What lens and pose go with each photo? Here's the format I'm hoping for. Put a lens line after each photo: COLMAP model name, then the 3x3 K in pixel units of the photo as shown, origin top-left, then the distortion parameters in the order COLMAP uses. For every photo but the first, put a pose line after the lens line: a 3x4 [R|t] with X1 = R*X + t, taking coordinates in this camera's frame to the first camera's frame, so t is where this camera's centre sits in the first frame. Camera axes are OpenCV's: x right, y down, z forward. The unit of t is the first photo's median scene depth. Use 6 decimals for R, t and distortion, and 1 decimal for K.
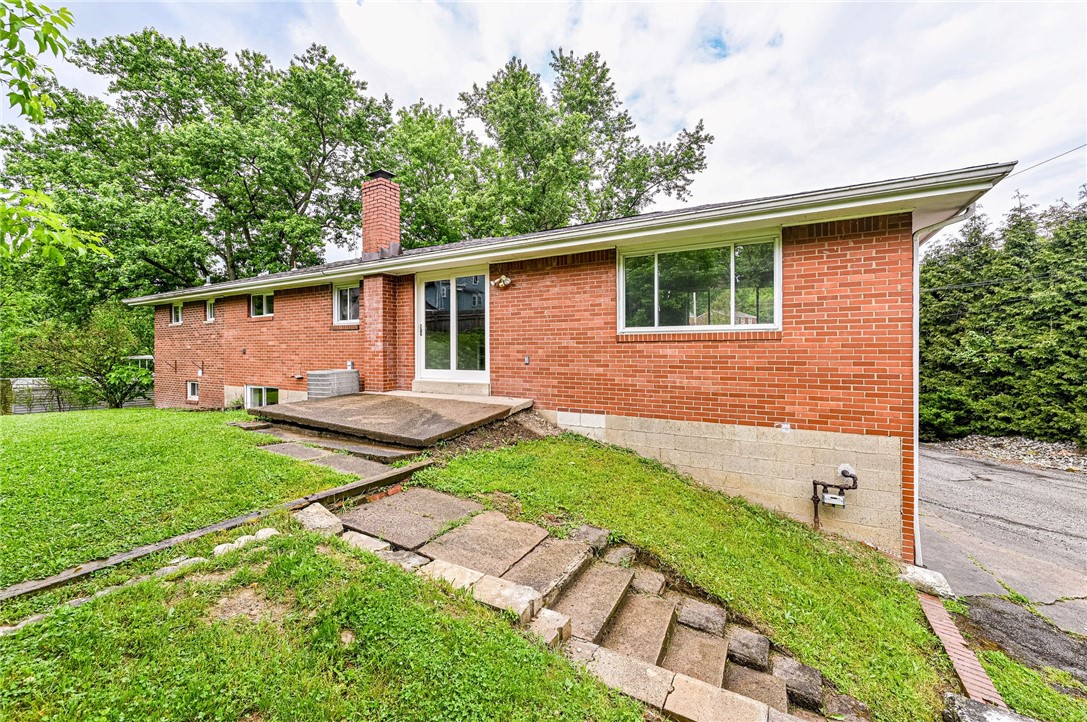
lens RADIAL K [[427.8, 0, 546.9], [0, 427.8, 346.5], [0, 0, 1]] dist [-0.000767, -0.000124]
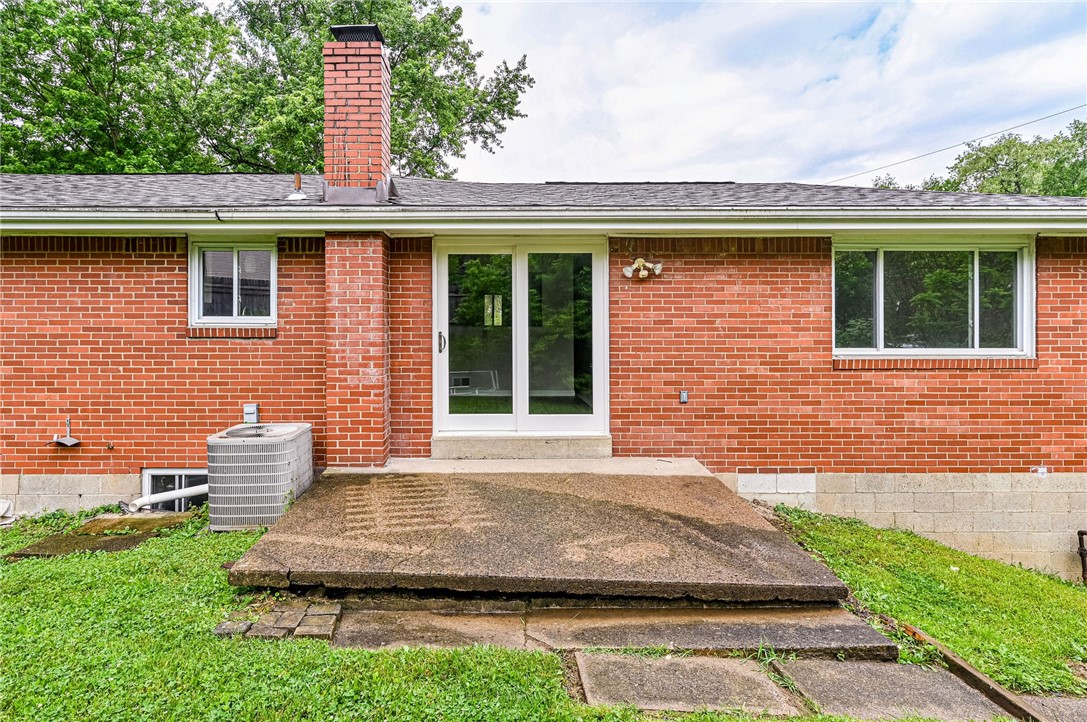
lens RADIAL K [[556.8, 0, 543.0], [0, 556.8, 329.5], [0, 0, 1]] dist [0.001020, -0.000103]
pose [[0.870702, 0.006054, 0.491774, -0.632345], [-0.004909, 0.999981, -0.003619, -0.062891], [-0.491787, 0.000737, 0.870715, 0.385879]]
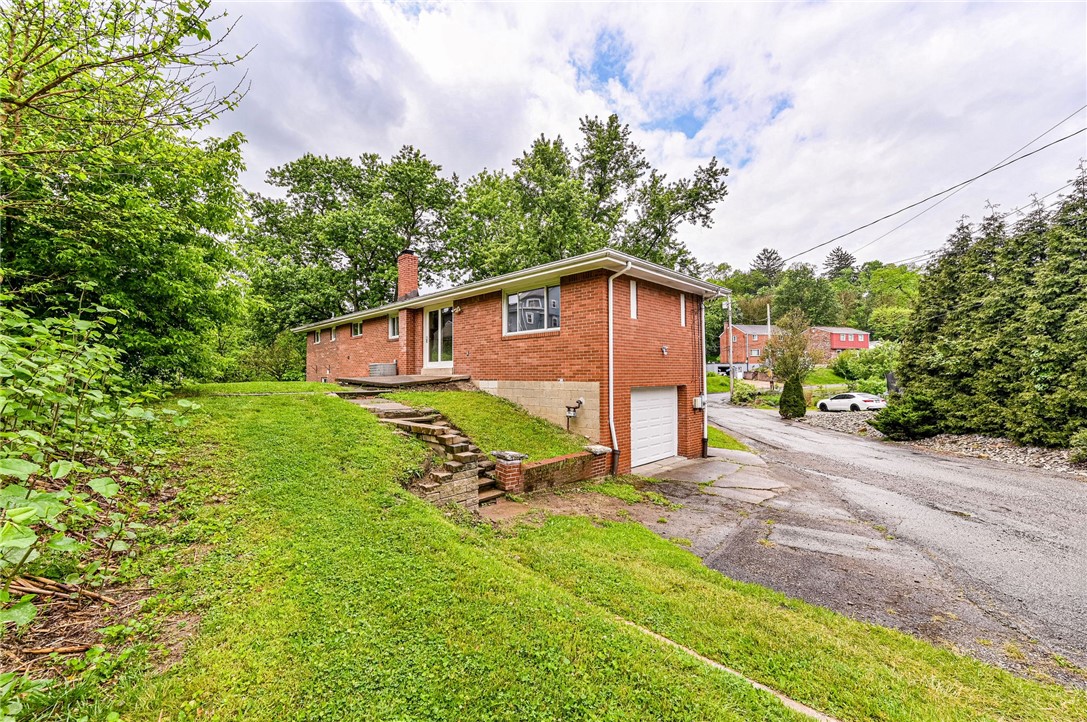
lens RADIAL K [[428.2, 0, 543.5], [0, 428.2, 361.0], [0, 0, 1]] dist [0.000228, -0.000005]
pose [[0.965472, -0.009283, -0.260340, 0.725228], [0.003287, 0.999719, -0.023459, 0.107507], [0.260485, 0.021793, 0.965232, -0.646300]]
